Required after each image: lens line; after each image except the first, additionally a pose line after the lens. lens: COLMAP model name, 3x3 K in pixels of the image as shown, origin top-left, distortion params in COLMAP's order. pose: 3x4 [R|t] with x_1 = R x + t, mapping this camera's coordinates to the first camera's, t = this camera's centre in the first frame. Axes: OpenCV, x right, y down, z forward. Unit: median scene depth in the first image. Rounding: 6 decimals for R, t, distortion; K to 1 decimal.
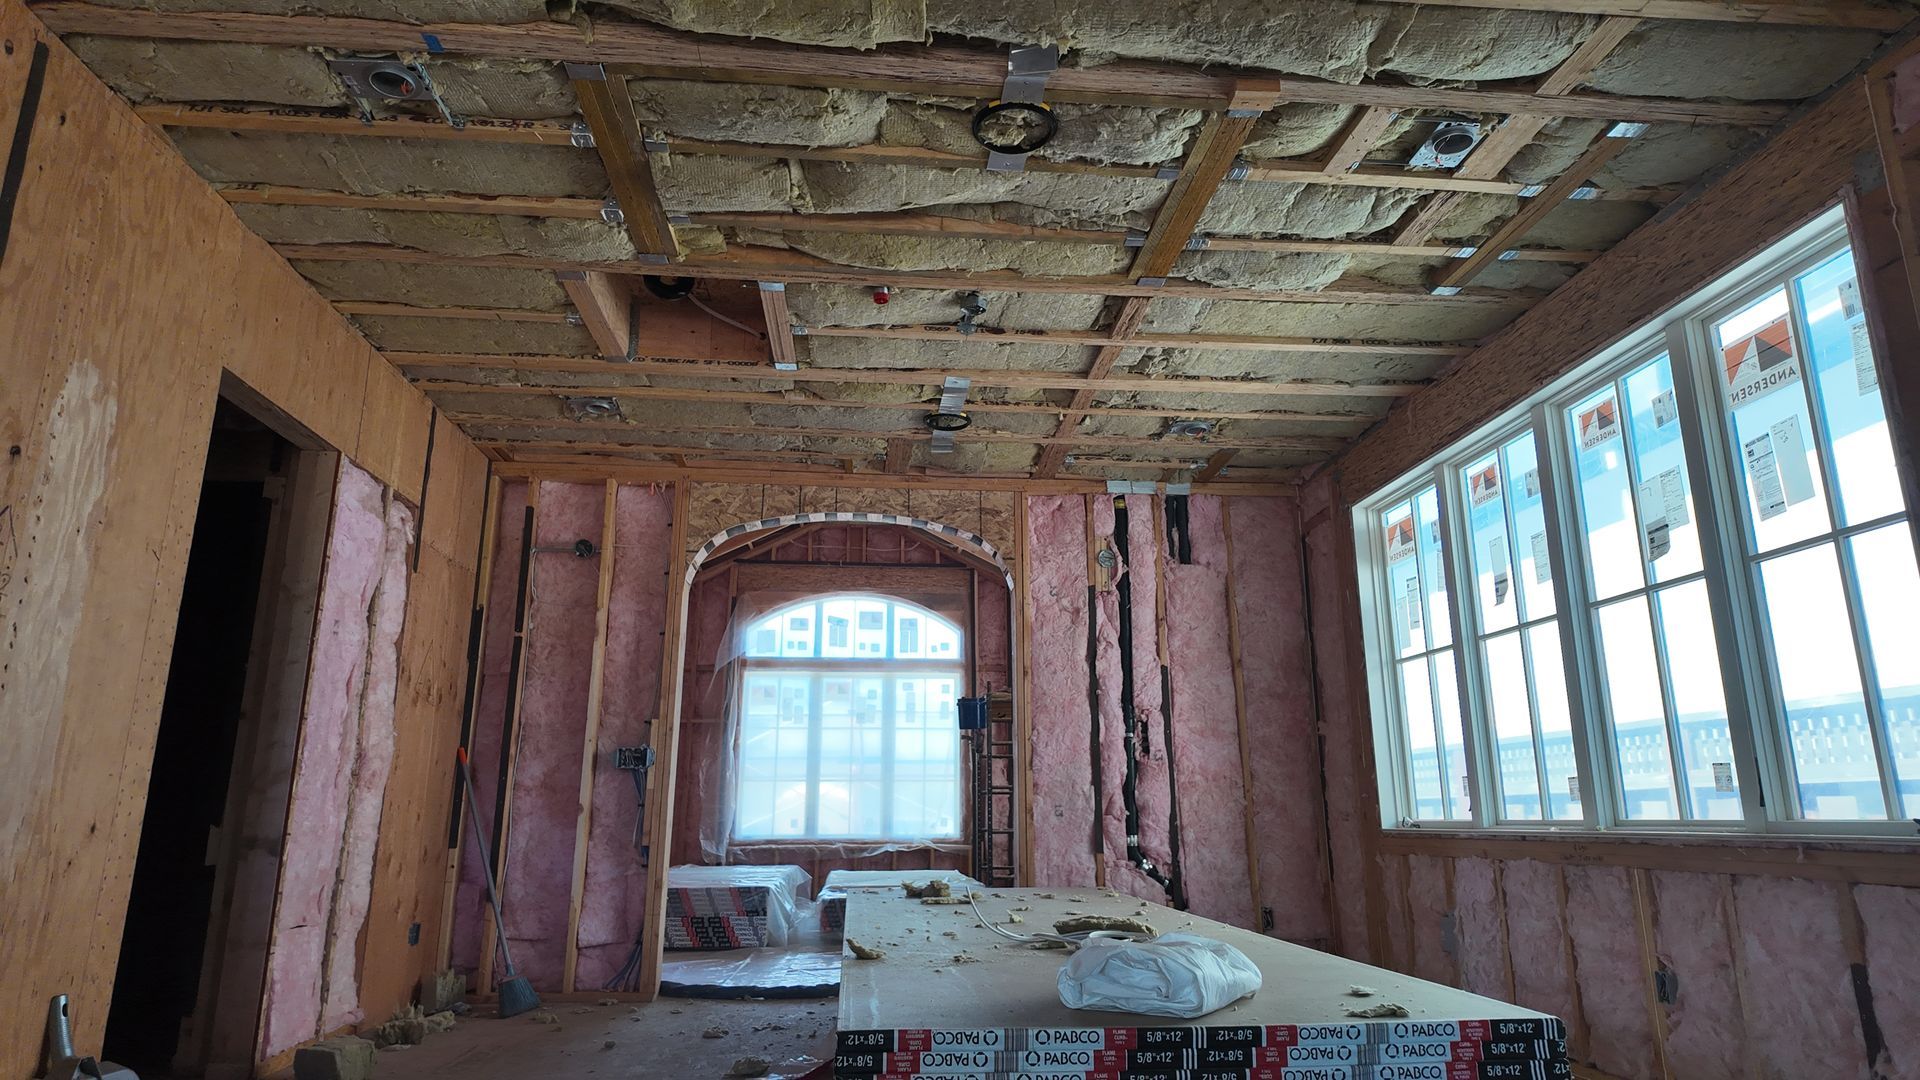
lens RADIAL K [[1111.6, 0, 962.6], [0, 1111.6, 533.6], [0, 0, 1]] dist [0.044384, -0.035401]
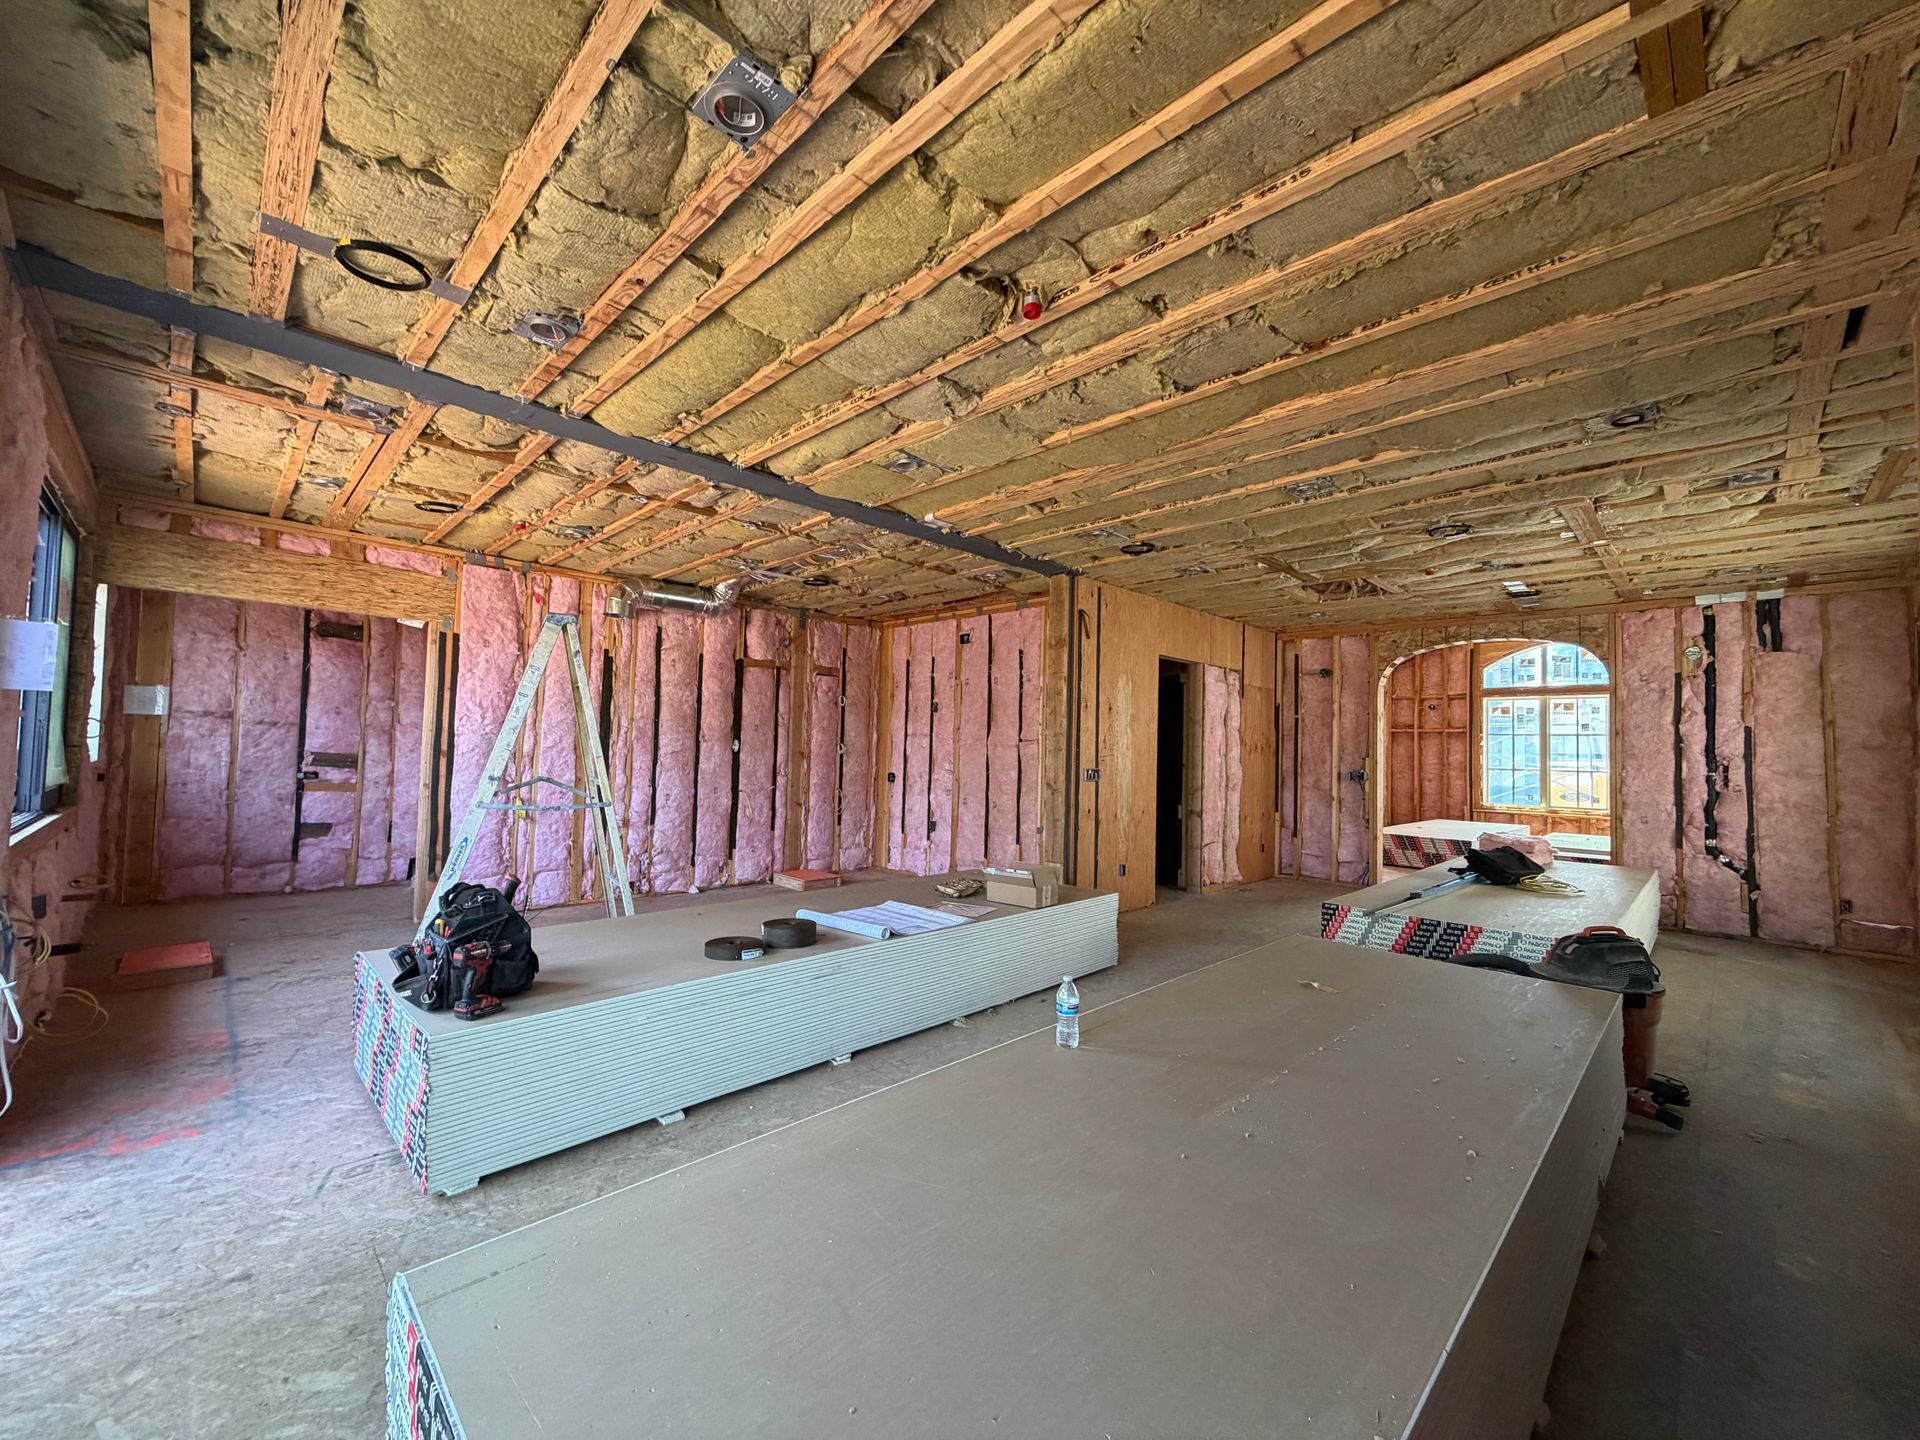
lens RADIAL K [[762.3, 0, 956.6], [0, 762.3, 724.7], [0, 0, 1]] dist [0.000126, 0.000776]
pose [[0.633978, -0.010776, -0.773276, 0.295809], [0.166886, 0.978250, 0.123190, -0.172331], [0.755130, -0.207149, 0.621987, -0.364935]]
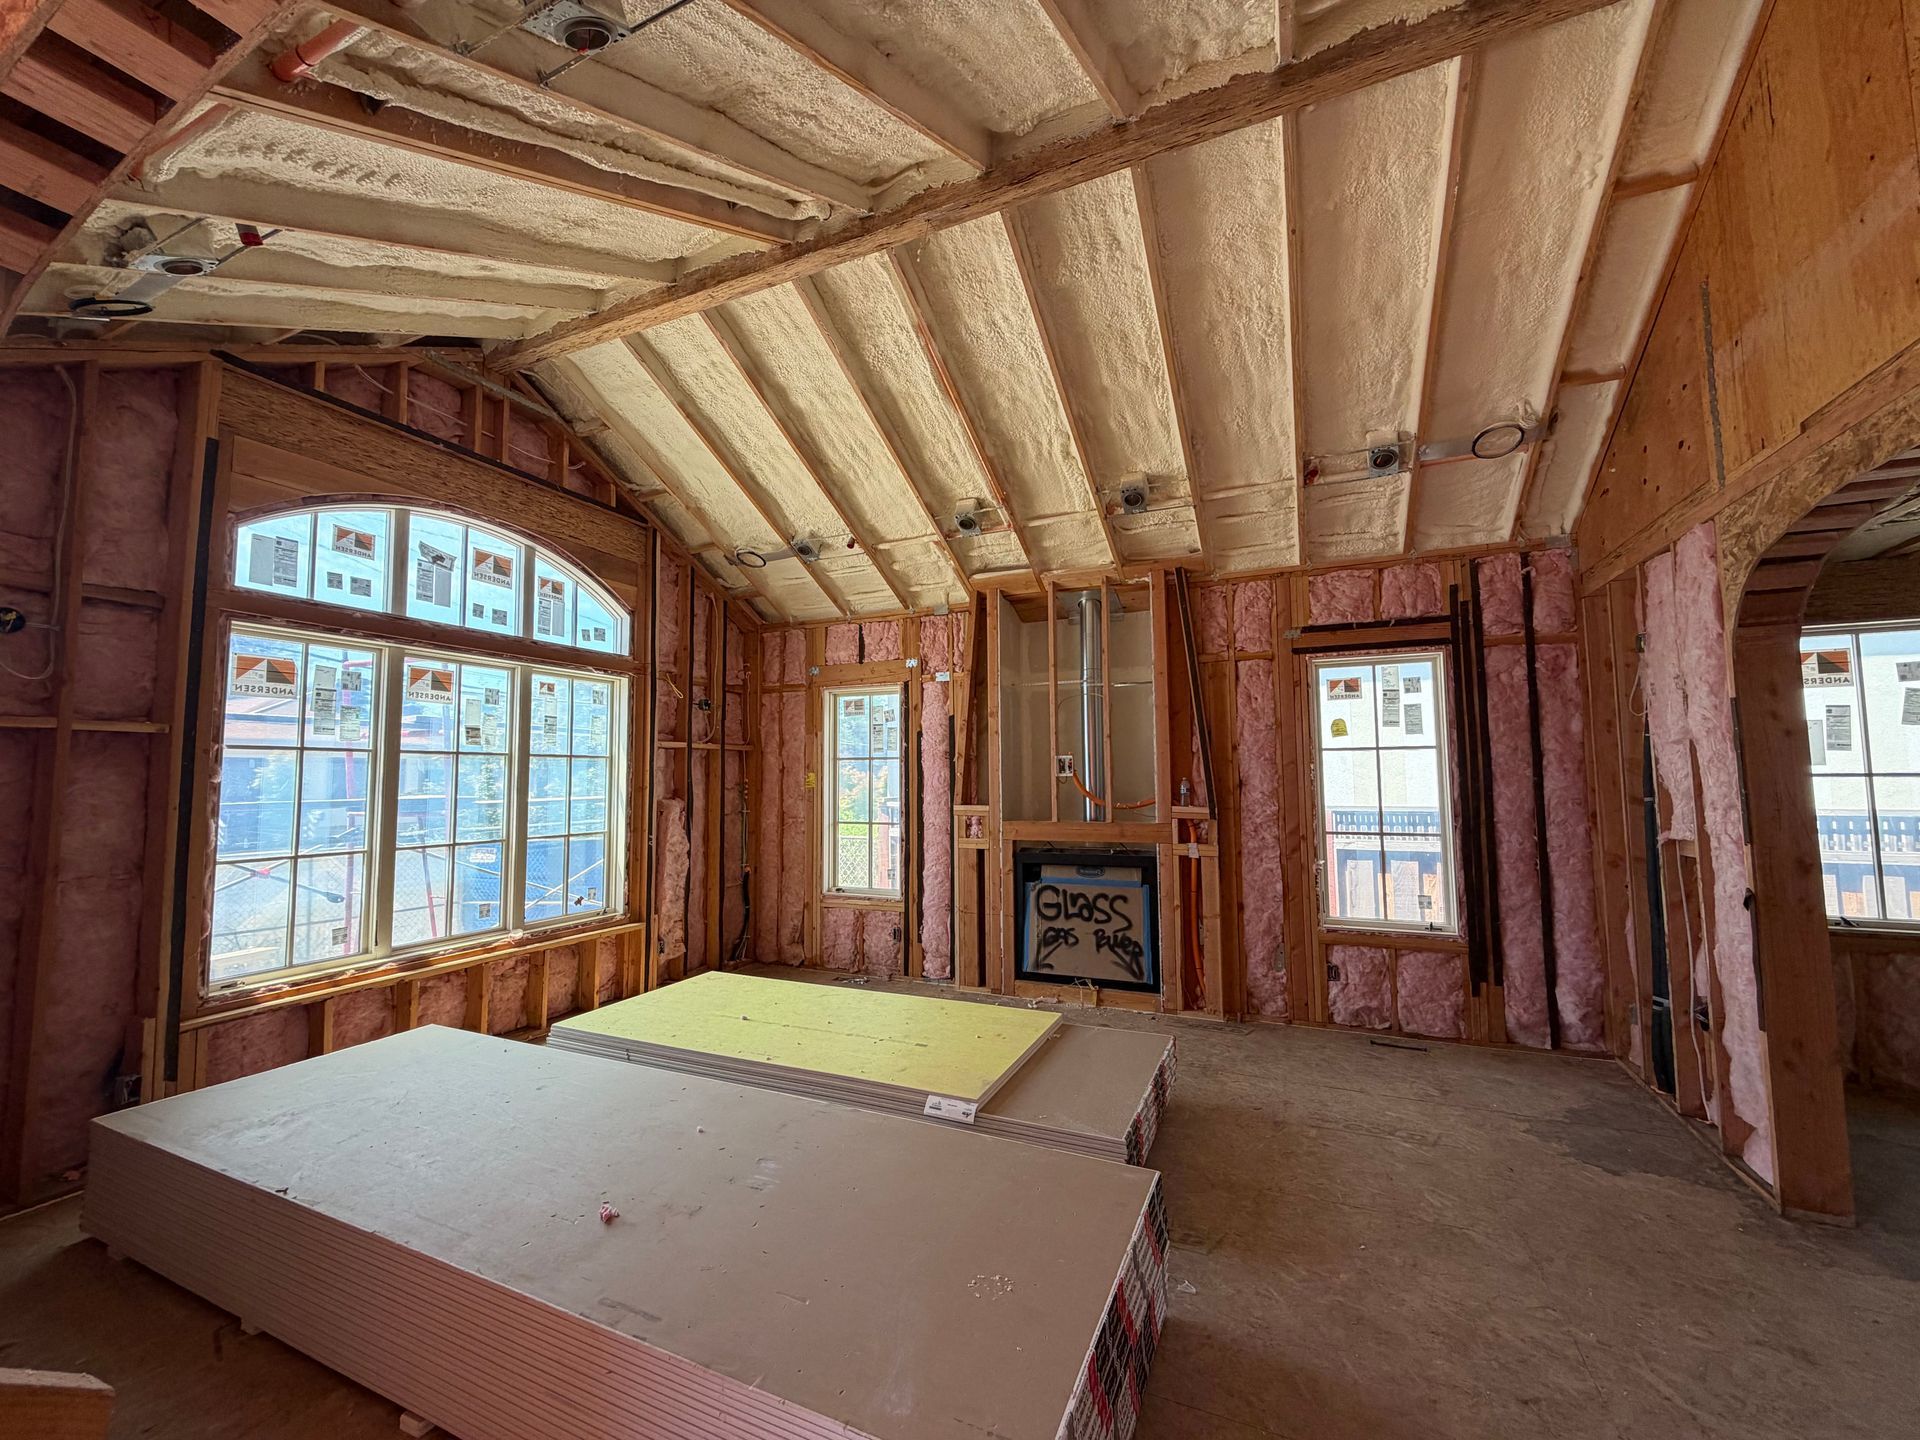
lens RADIAL K [[762.3, 0, 956.8], [0, 762.3, 725.1], [0, 0, 1]] dist [0.000126, 0.000776]
pose [[0.501896, 0.058339, 0.862958, -0.616268], [-0.205886, 0.977102, 0.053688, 0.179560], [-0.840066, -0.204616, 0.502415, 1.211299]]
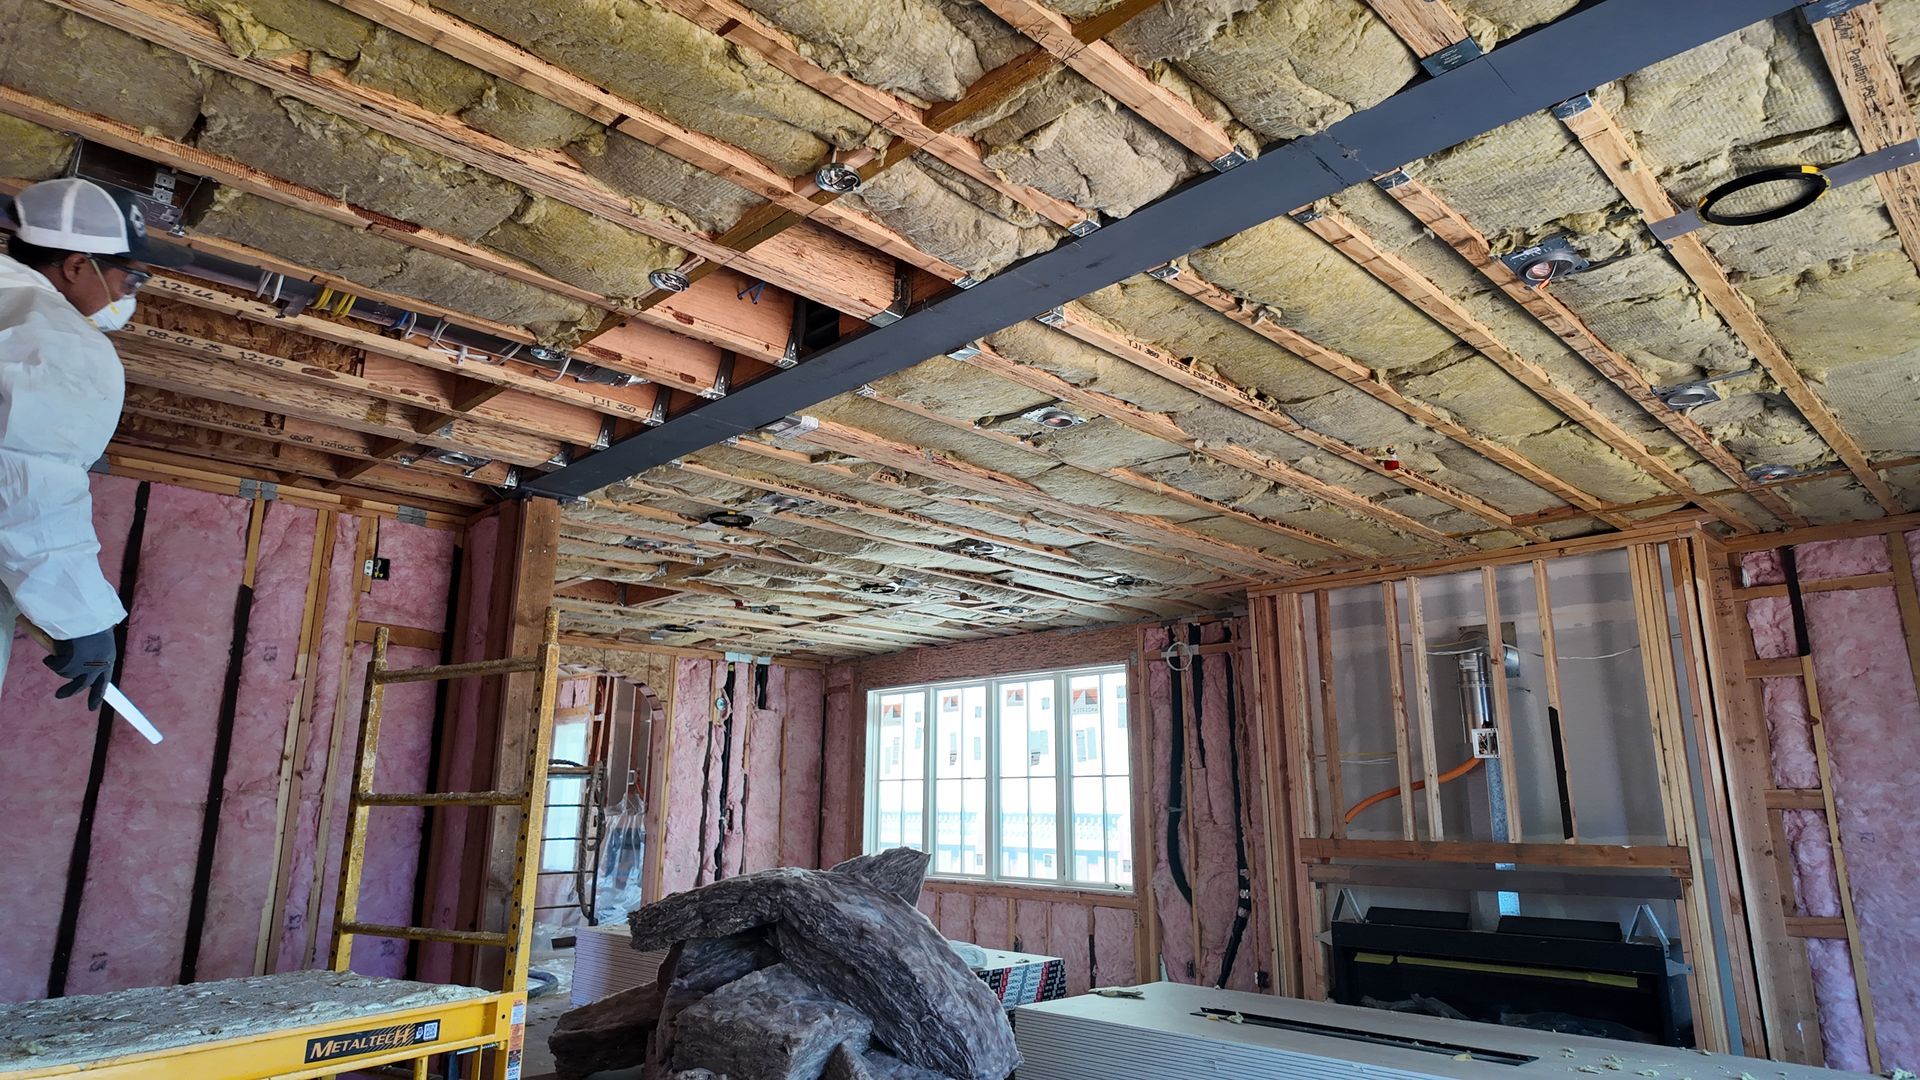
lens RADIAL K [[1111.6, 0, 967.9], [0, 1111.6, 533.4], [0, 0, 1]] dist [0.044384, -0.035401]
pose [[0.773007, 0.154624, 0.615265, -0.623884], [-0.160492, 0.985958, -0.046145, -0.203904], [-0.613761, -0.063075, 0.786968, -0.451199]]
